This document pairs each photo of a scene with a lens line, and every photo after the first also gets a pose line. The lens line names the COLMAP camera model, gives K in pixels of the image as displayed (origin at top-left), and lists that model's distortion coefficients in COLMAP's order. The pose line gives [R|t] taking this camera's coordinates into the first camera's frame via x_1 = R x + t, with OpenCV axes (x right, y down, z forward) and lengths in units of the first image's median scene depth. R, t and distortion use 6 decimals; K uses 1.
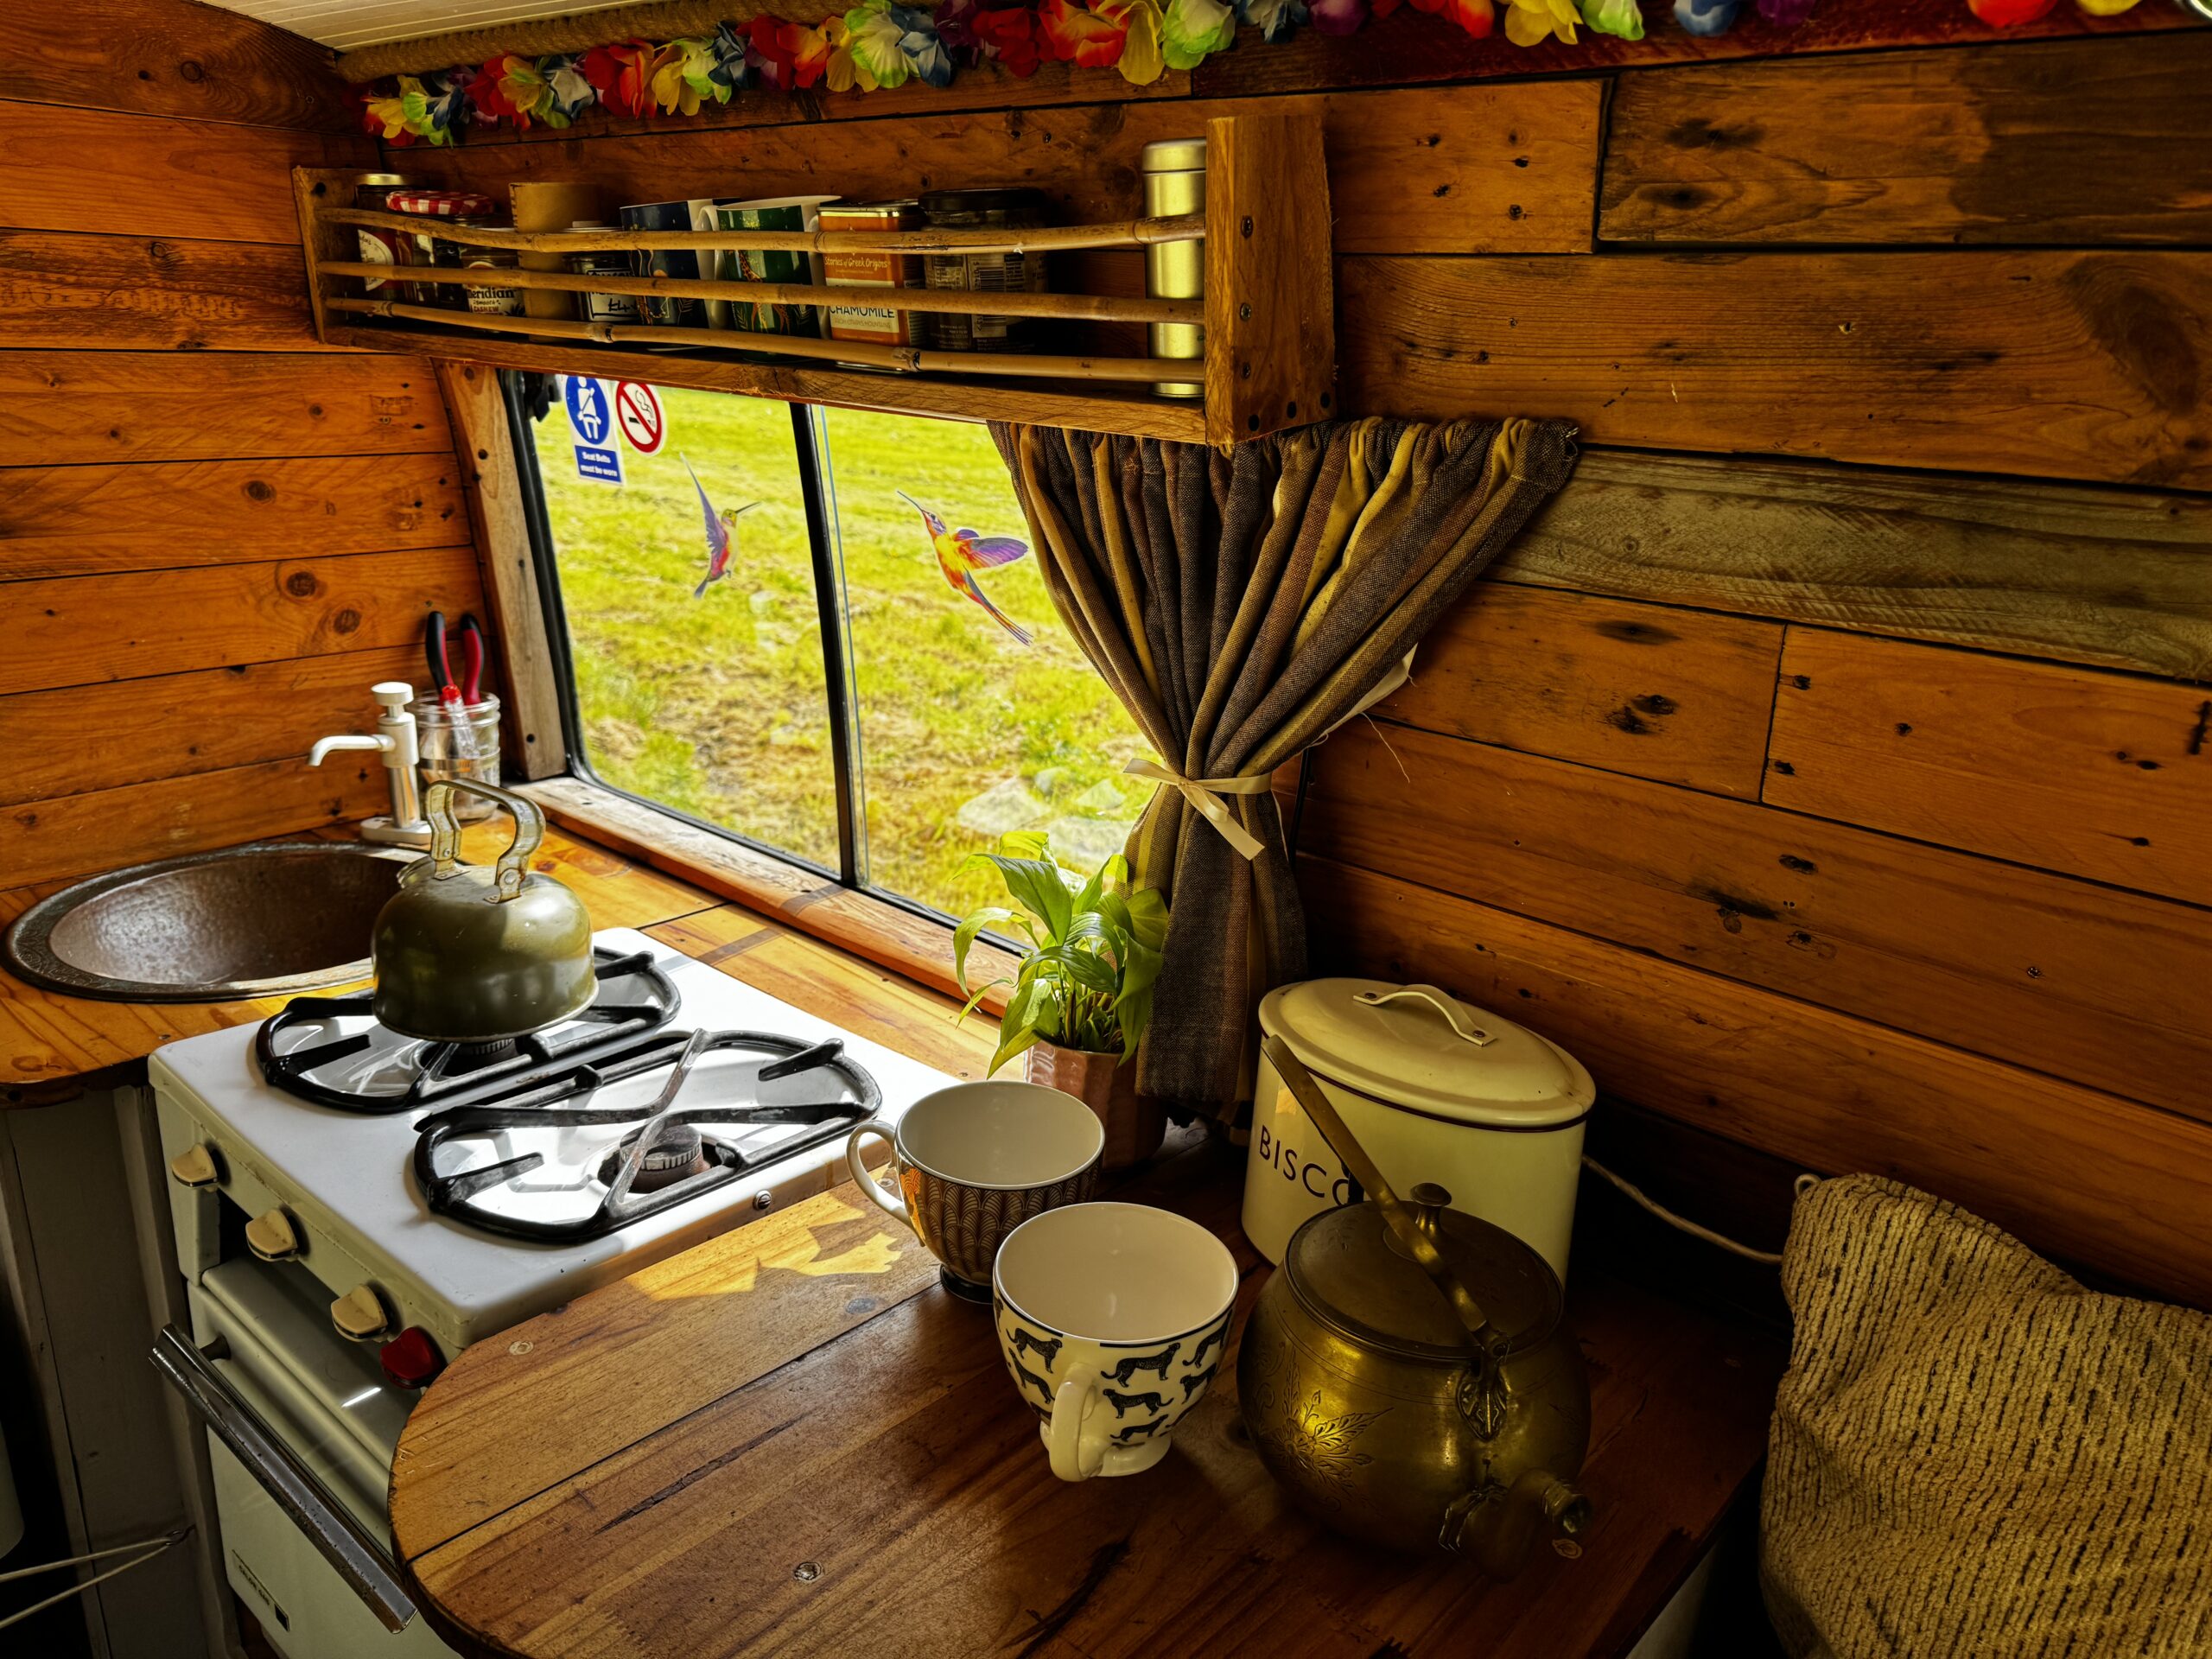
lens RADIAL K [[1584.8, 0, 1115.6], [0, 1584.8, 834.3], [0, 0, 1]] dist [0.012397, -0.011478]
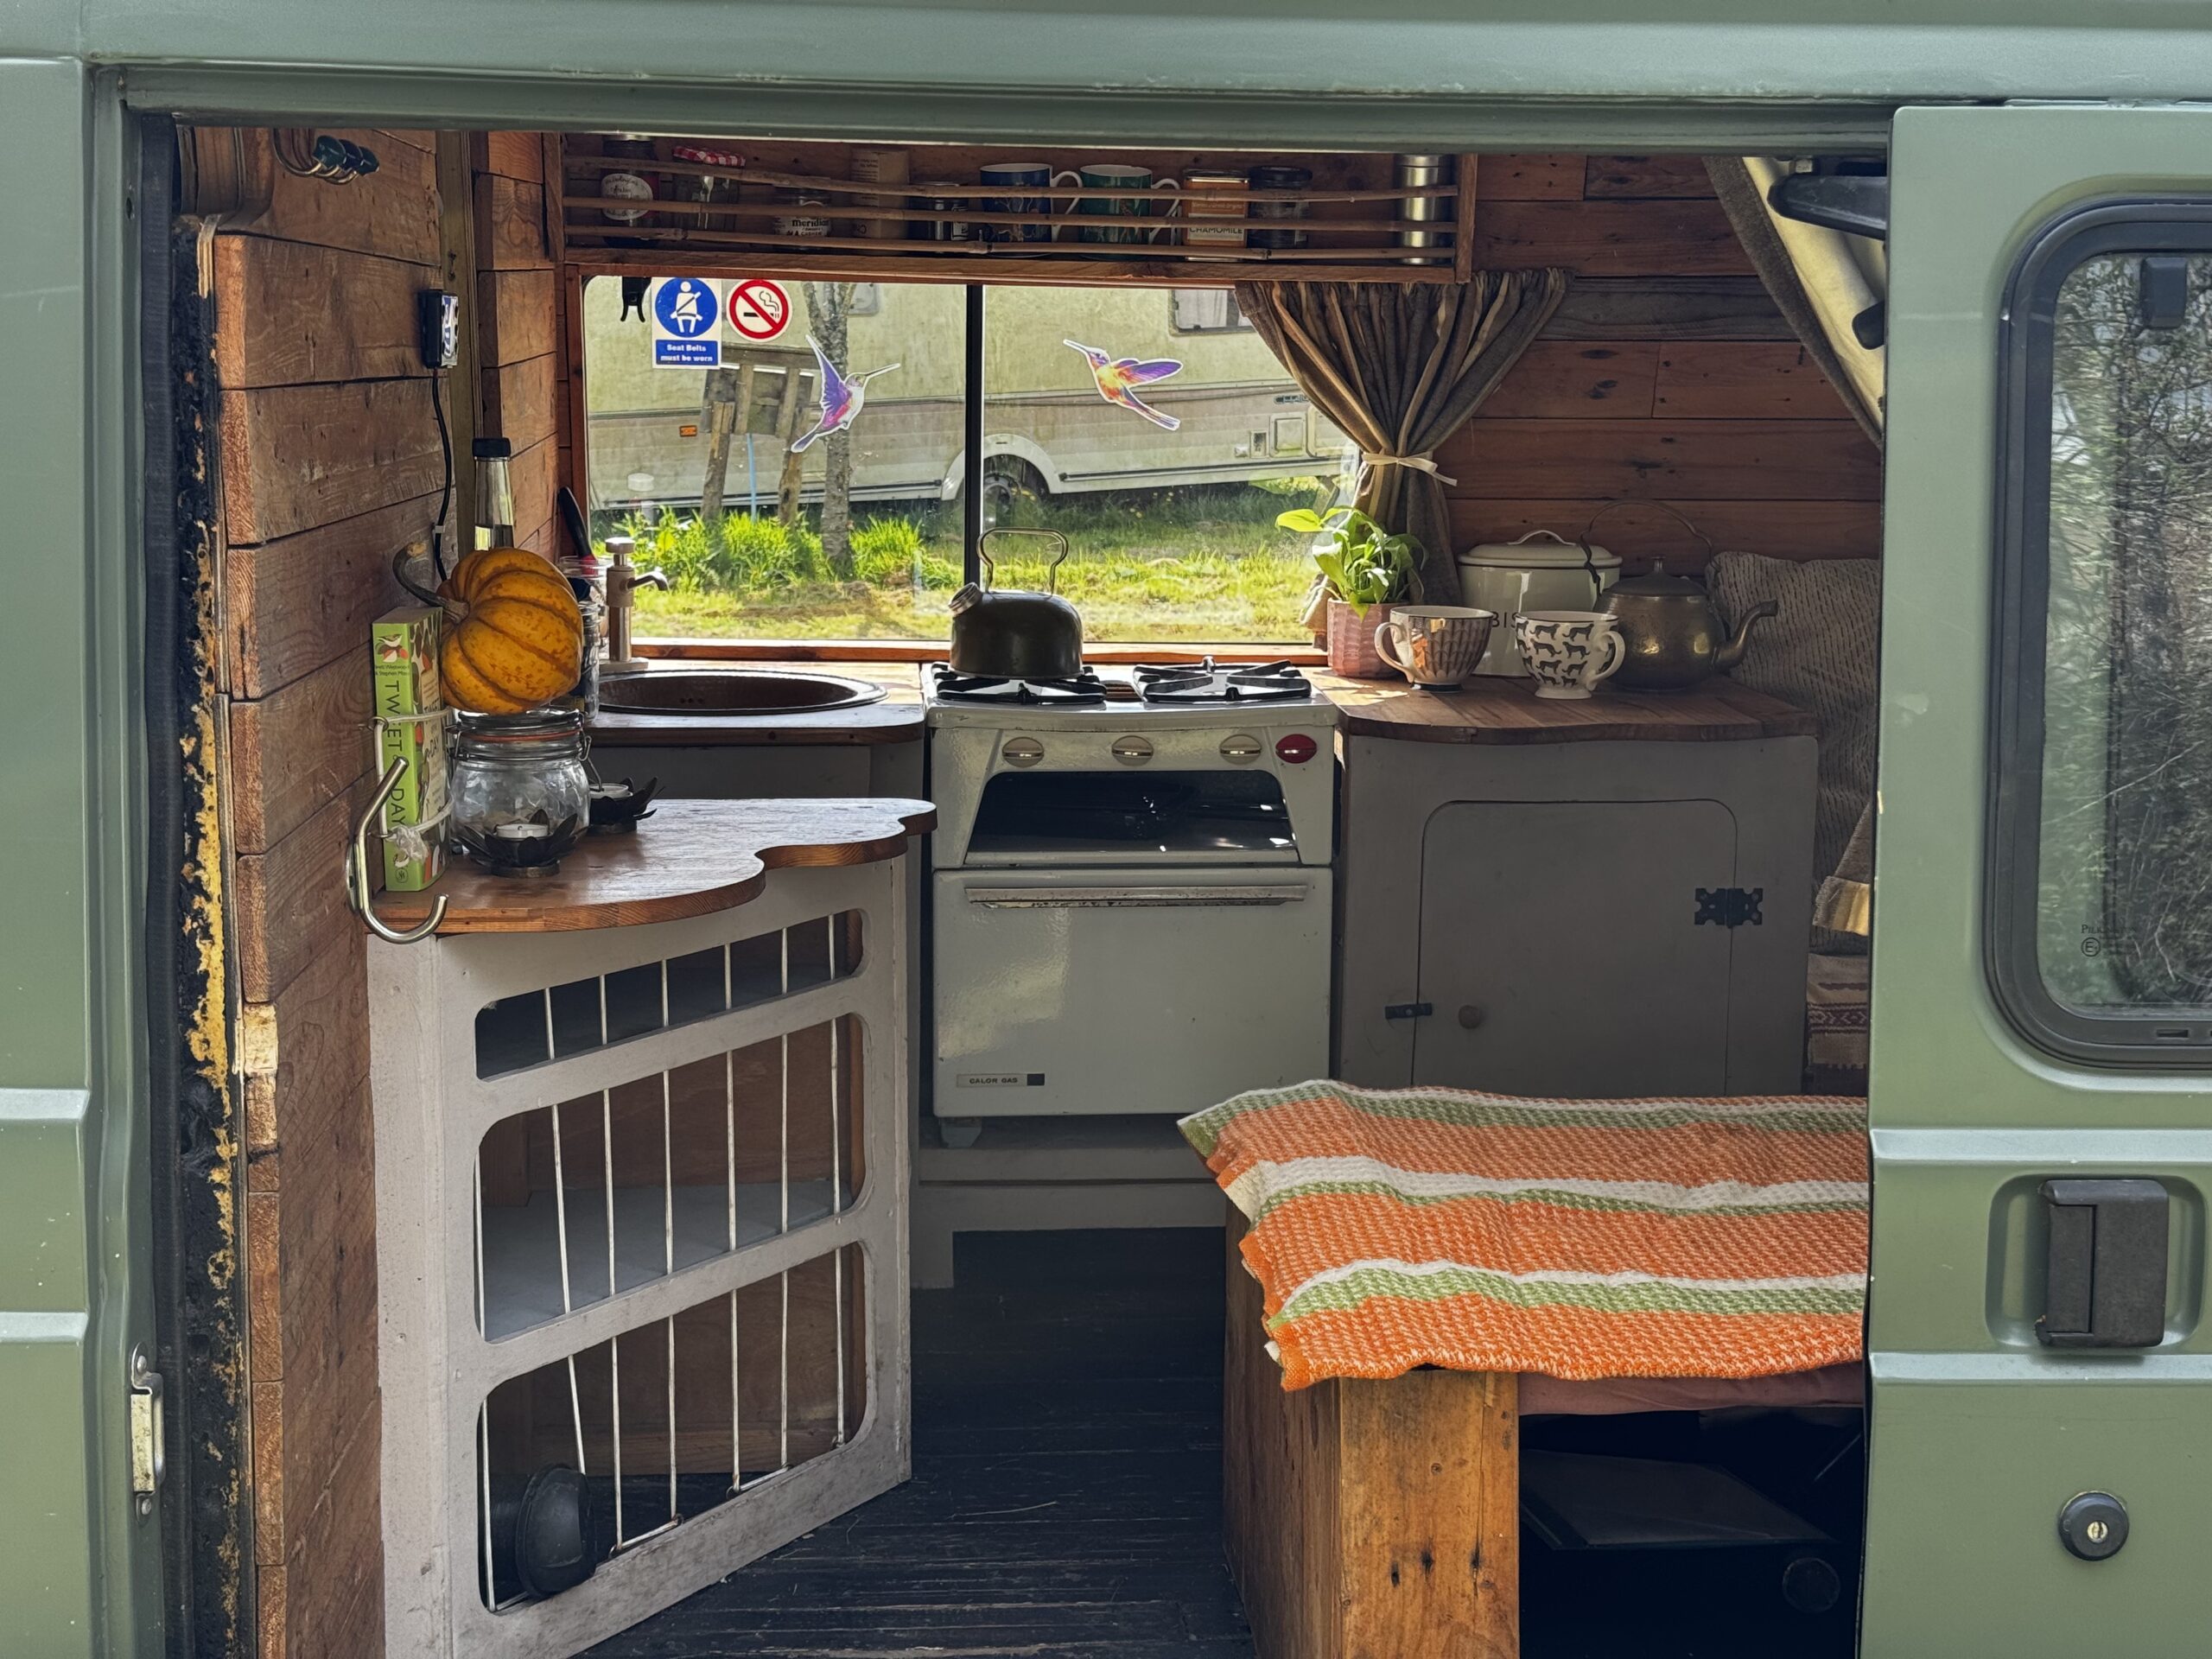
lens RADIAL K [[3035.7, 0, 1106.0], [0, 3035.7, 829.5], [0, 0, 1]] dist [0.117745, -0.003309]
pose [[0.689380, -0.161669, 0.706129, -3.014919], [0.236268, 0.971653, -0.008203, 0.365818], [-0.684786, 0.172491, 0.708036, -1.375980]]
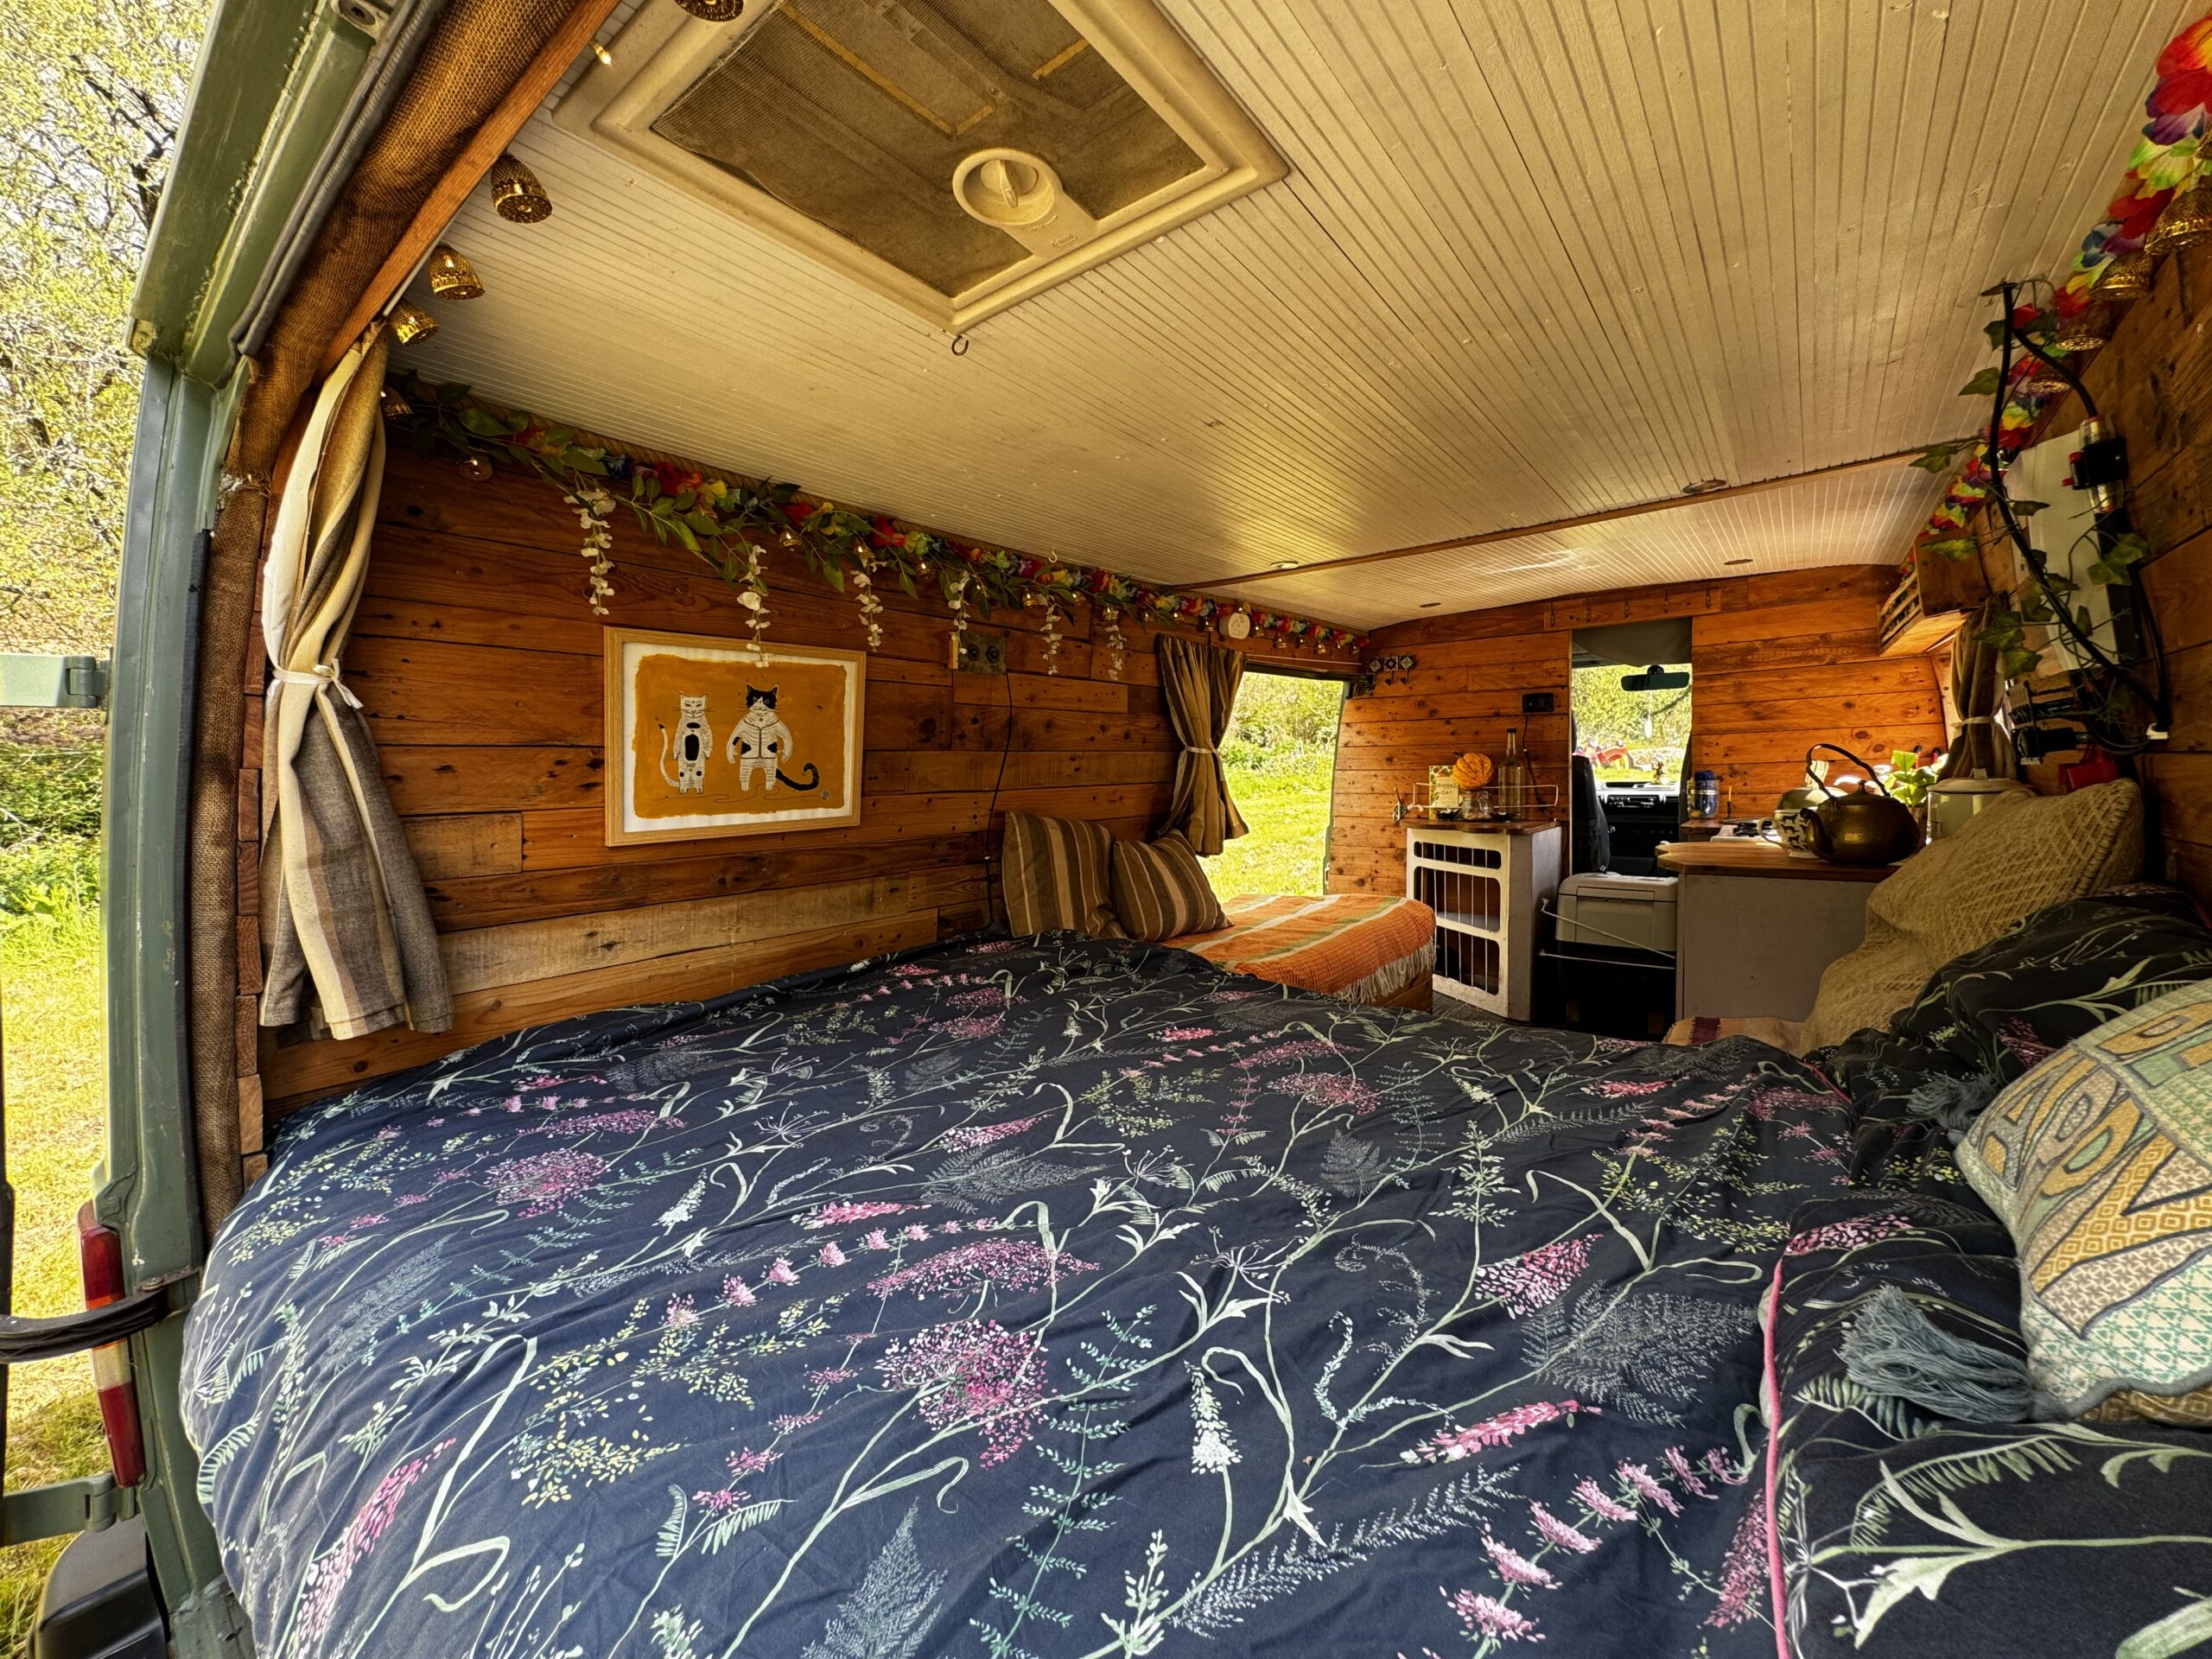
lens RADIAL K [[866.8, 0, 1106.0], [0, 866.8, 829.5], [0, 0, 1]] dist [-0.000287, 0.000005]
pose [[0.066436, 0.023058, -0.997524, 1.762548], [-0.259128, 0.965830, 0.005067, 0.642983], [0.963555, 0.258150, 0.070141, -0.788188]]
